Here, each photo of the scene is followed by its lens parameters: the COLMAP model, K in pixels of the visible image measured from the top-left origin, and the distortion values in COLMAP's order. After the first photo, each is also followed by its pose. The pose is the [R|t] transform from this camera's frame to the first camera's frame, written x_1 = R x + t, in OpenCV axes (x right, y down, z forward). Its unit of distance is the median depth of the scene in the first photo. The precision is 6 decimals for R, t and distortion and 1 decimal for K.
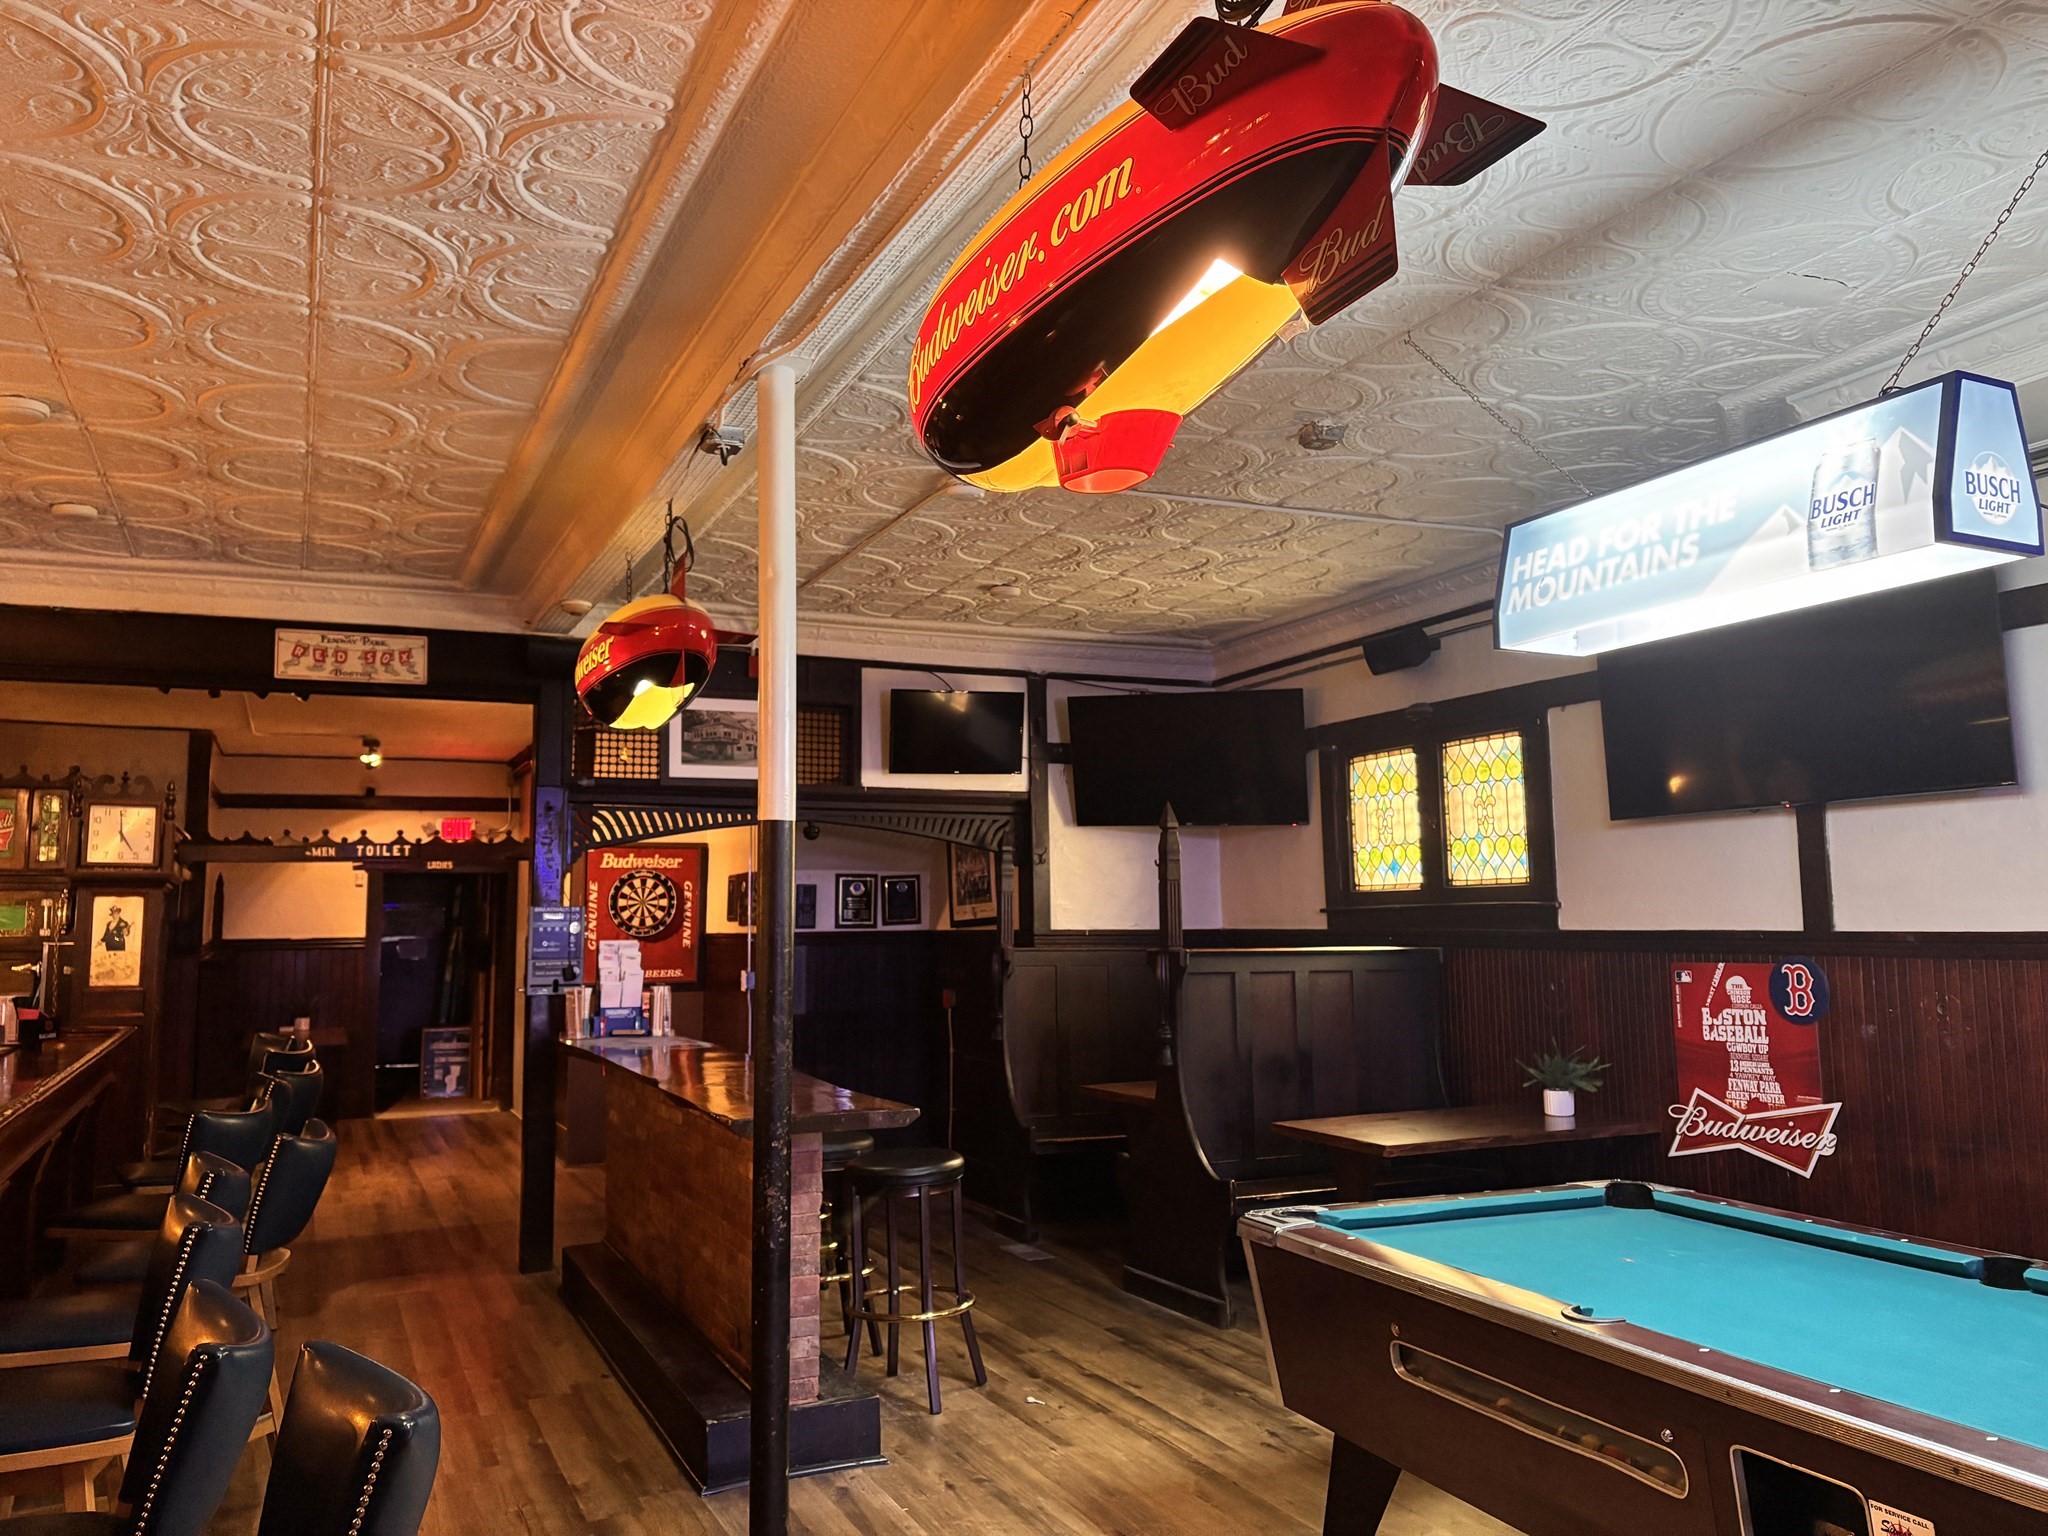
lens RADIAL K [[1520.8, 0, 1021.2], [0, 1520.8, 780.8], [0, 0, 1]] dist [0.043671, -0.050888]
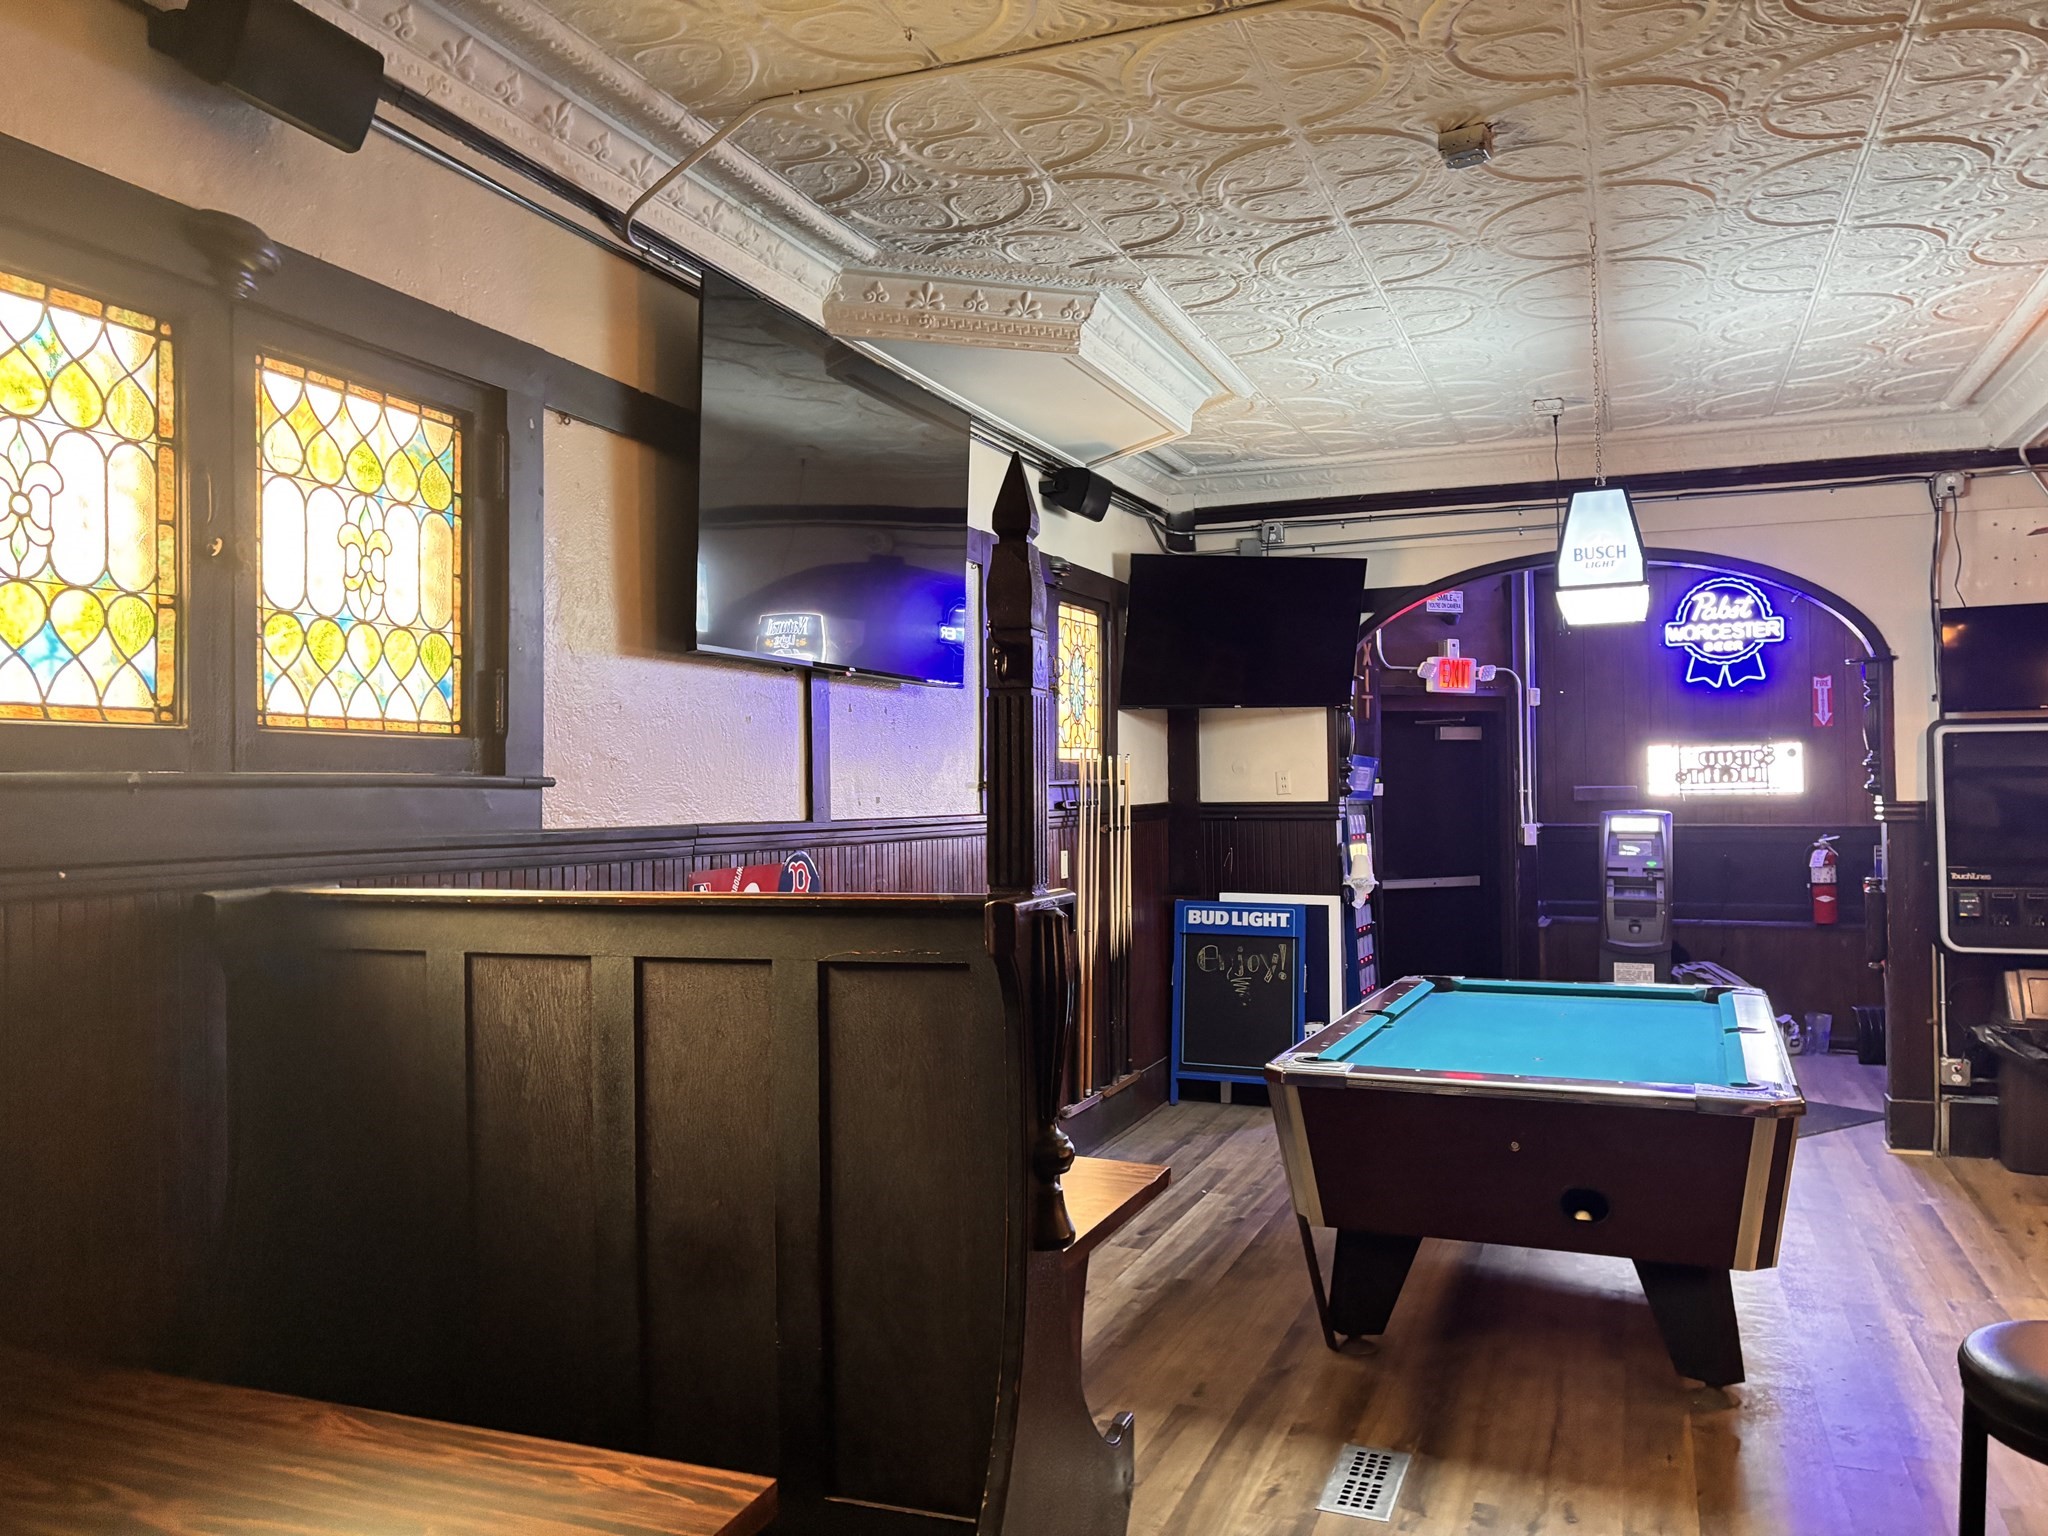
lens RADIAL K [[1520.8, 0, 1021.2], [0, 1520.8, 780.8], [0, 0, 1]] dist [0.043671, -0.050888]
pose [[-0.681663, 0.020999, 0.731364, -0.138603], [-0.052977, 0.995548, -0.077961, 0.106498], [-0.729745, -0.091888, -0.677516, 1.165840]]
